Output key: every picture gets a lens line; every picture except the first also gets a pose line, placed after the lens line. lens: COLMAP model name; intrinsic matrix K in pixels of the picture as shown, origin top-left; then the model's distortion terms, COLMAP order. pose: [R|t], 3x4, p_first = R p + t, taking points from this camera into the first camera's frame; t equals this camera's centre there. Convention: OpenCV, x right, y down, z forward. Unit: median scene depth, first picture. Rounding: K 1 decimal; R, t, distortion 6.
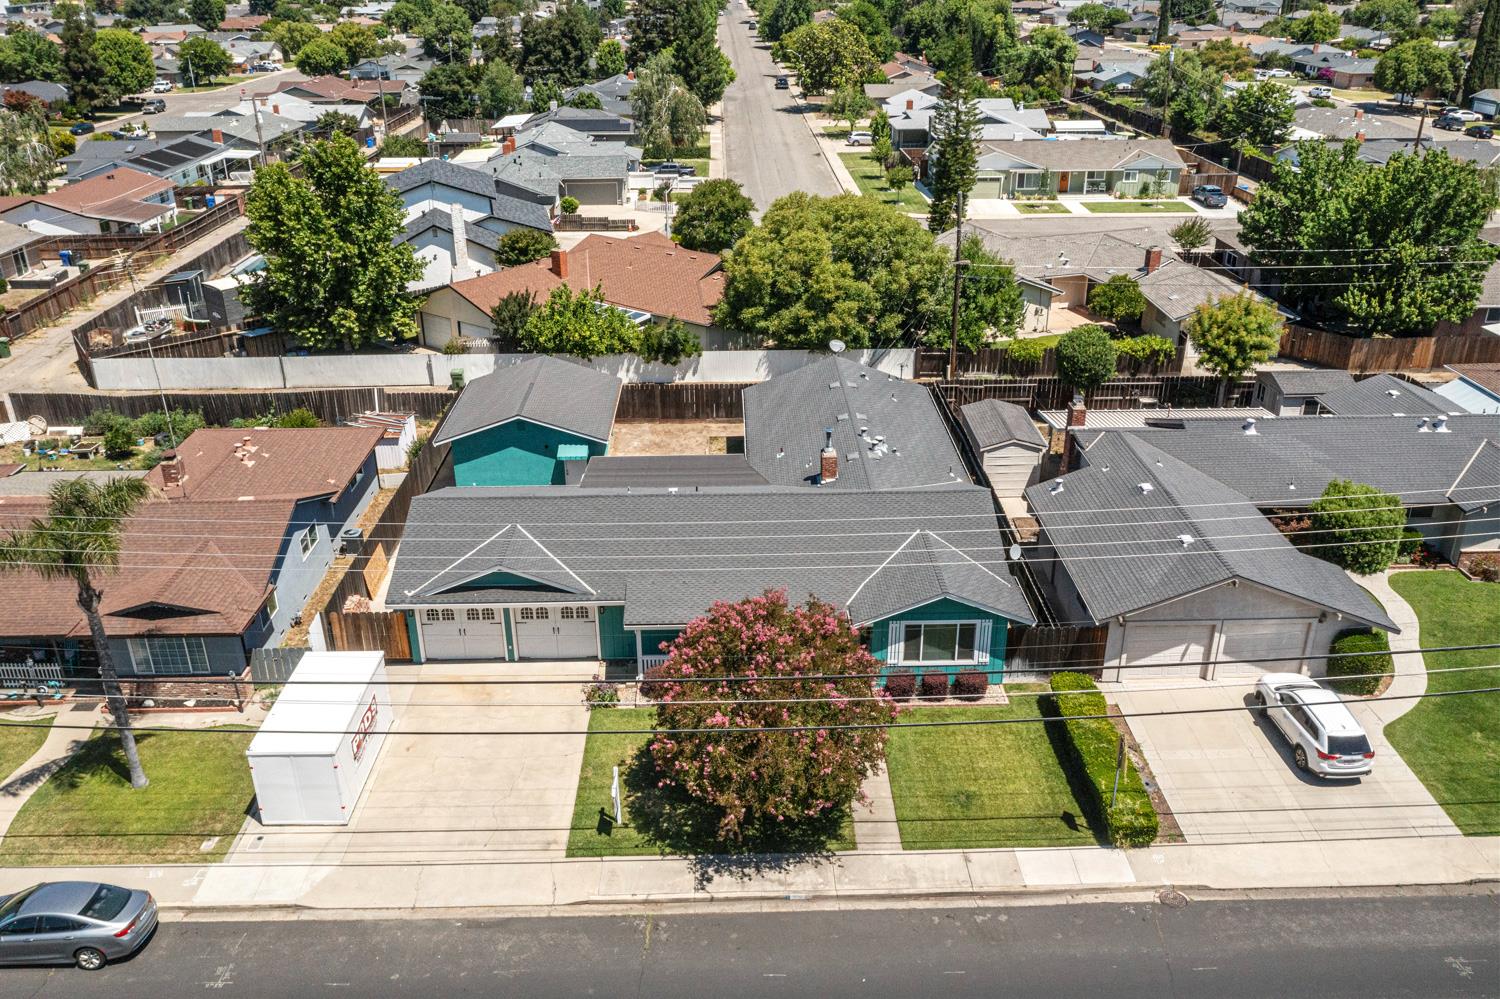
lens RADIAL K [[1193.5, 0, 750.4], [0, 1193.5, 497.5], [0, 0, 1]] dist [-0.012912, 0.006242]
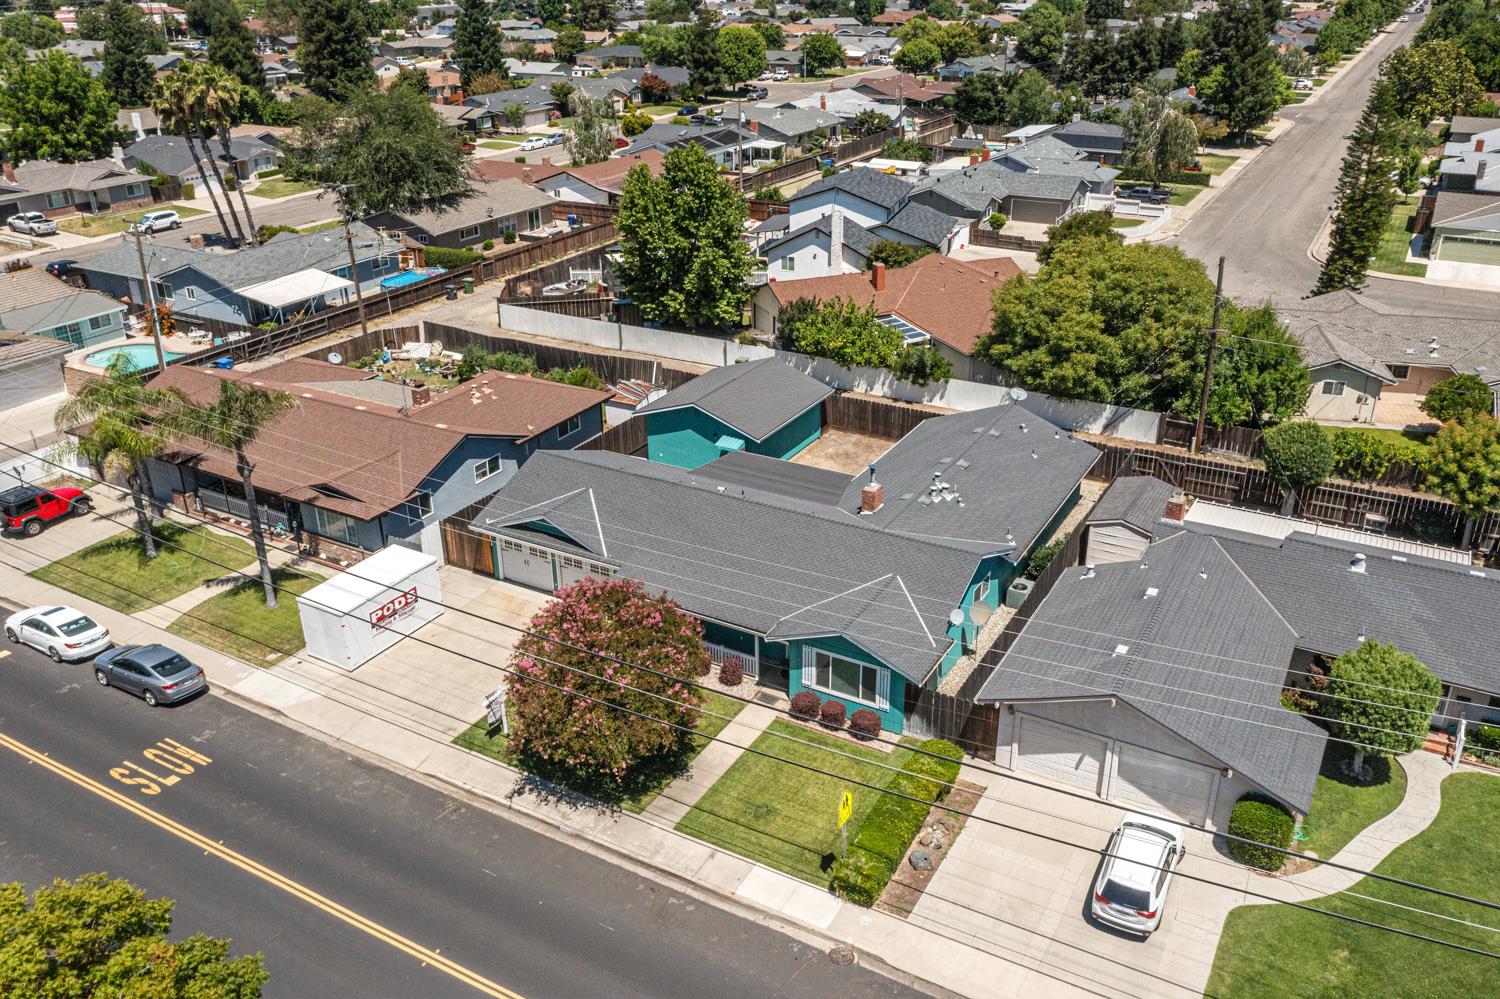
lens RADIAL K [[1193.5, 0, 740.5], [0, 1193.5, 500.4], [0, 0, 1]] dist [-0.012912, 0.006242]
pose [[0.854279, 0.215611, -0.472990, 0.319207], [-0.211418, 0.975378, 0.062775, -0.046234], [0.474879, 0.046371, 0.878829, 0.008937]]
